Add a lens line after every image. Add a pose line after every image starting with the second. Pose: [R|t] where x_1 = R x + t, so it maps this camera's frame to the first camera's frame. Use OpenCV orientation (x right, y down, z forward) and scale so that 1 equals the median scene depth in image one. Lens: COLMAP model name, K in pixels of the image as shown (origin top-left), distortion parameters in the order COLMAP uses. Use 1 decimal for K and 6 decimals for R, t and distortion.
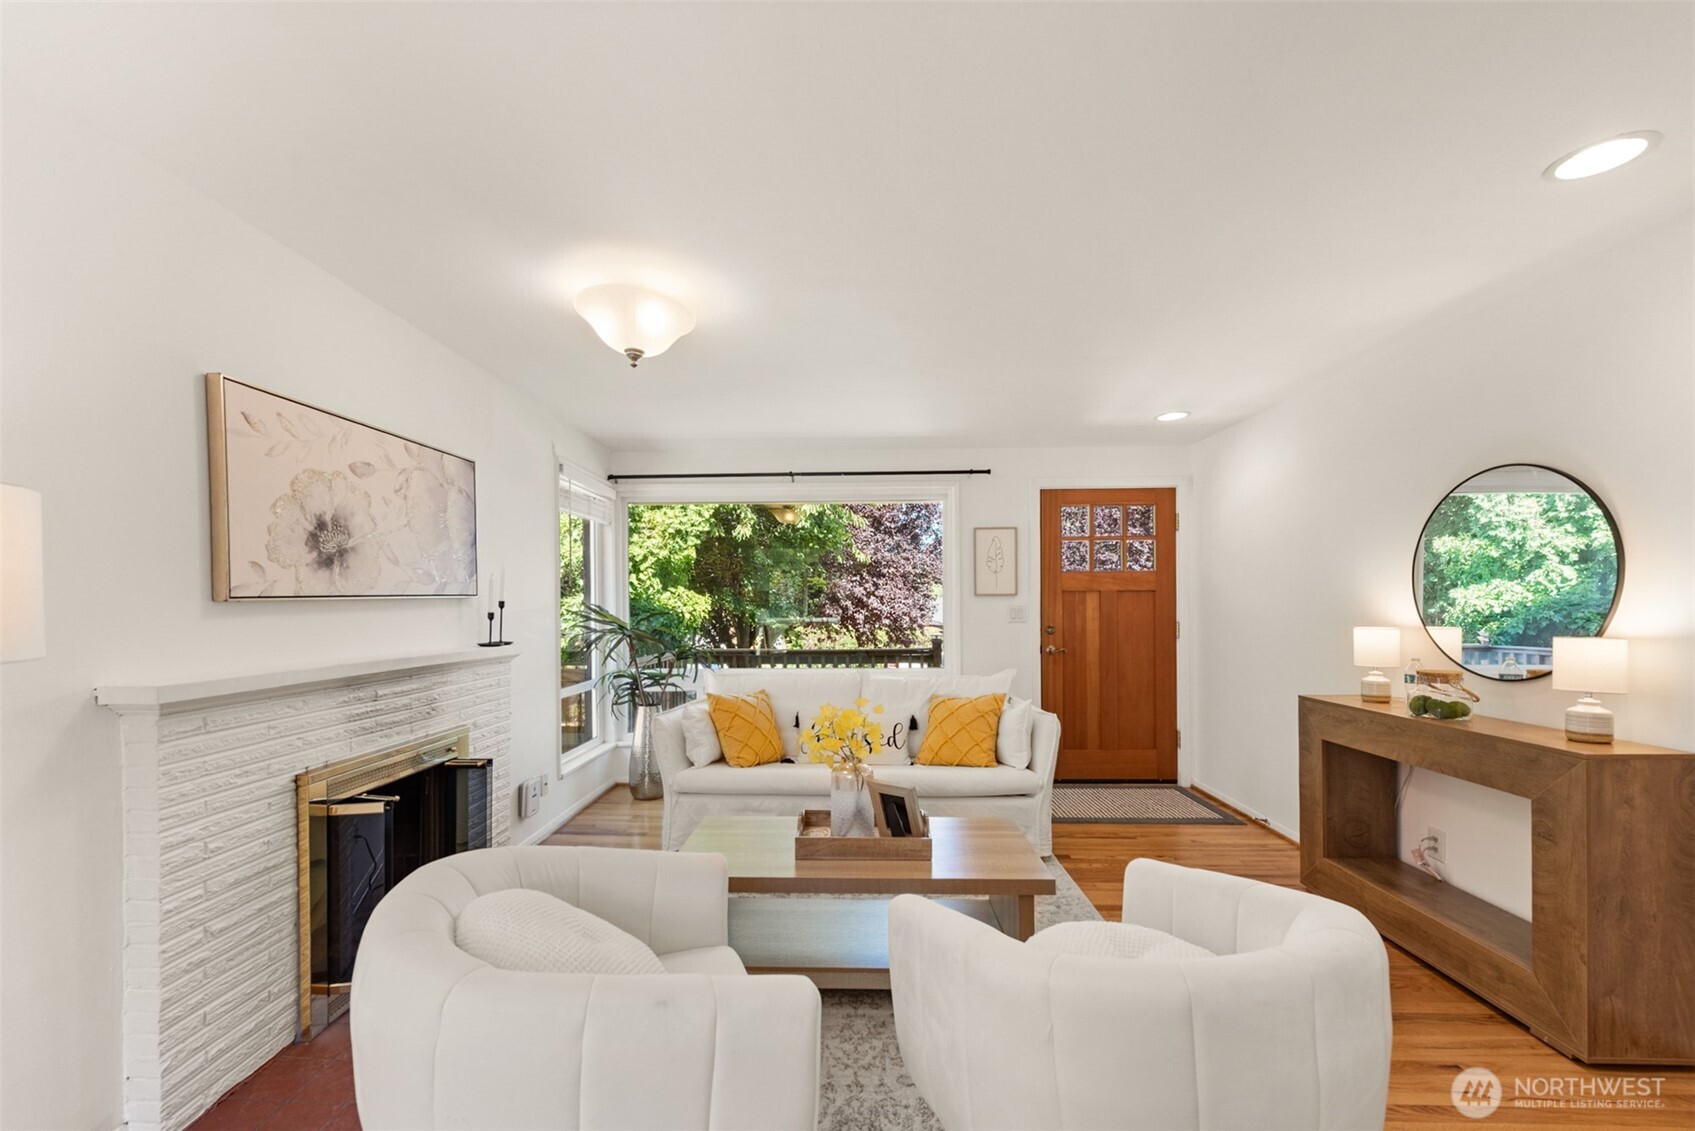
lens RADIAL K [[681.4, 0, 826.8], [0, 681.4, 607.5], [0, 0, 1]] dist [0.009394, -0.001769]
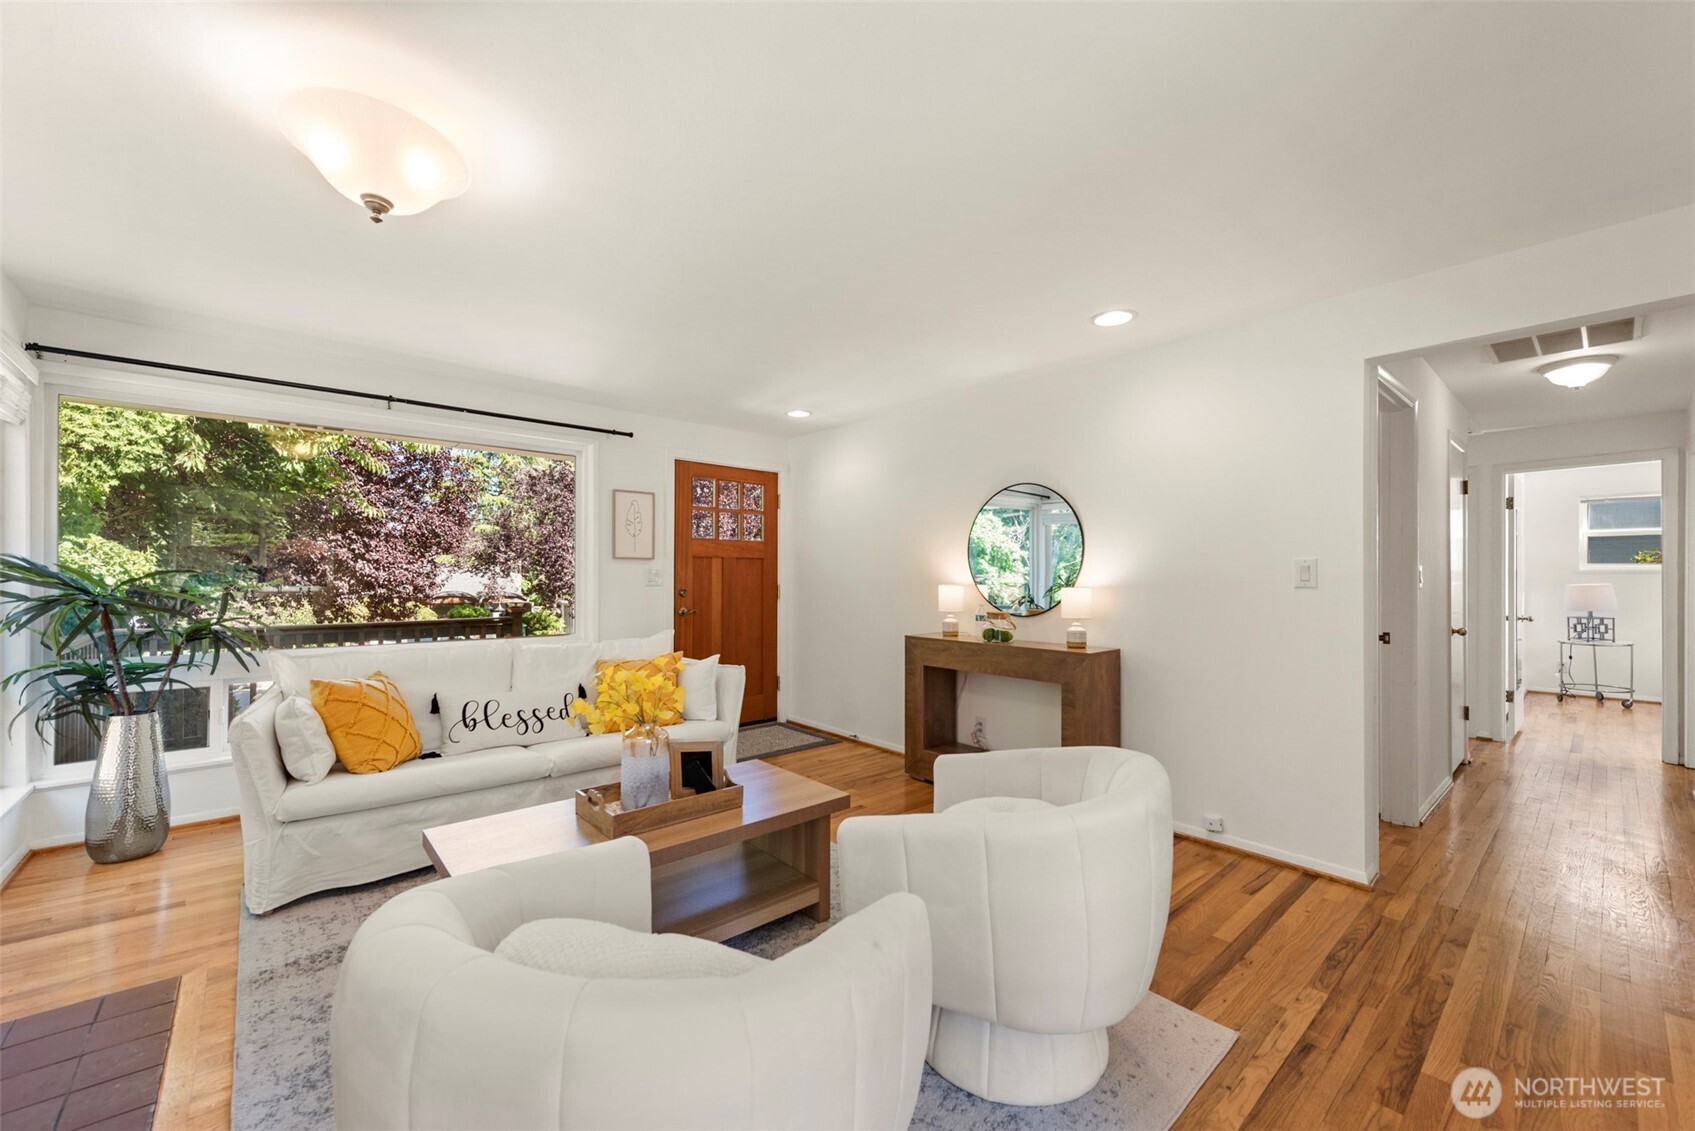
lens RADIAL K [[681.4, 0, 806.6], [0, 681.4, 574.1], [0, 0, 1]] dist [0.009394, -0.001769]
pose [[0.730110, 0.013274, 0.683200, -0.264587], [-0.007079, 0.999905, -0.011863, 0.016106], [-0.683293, 0.003825, 0.730134, 0.095777]]
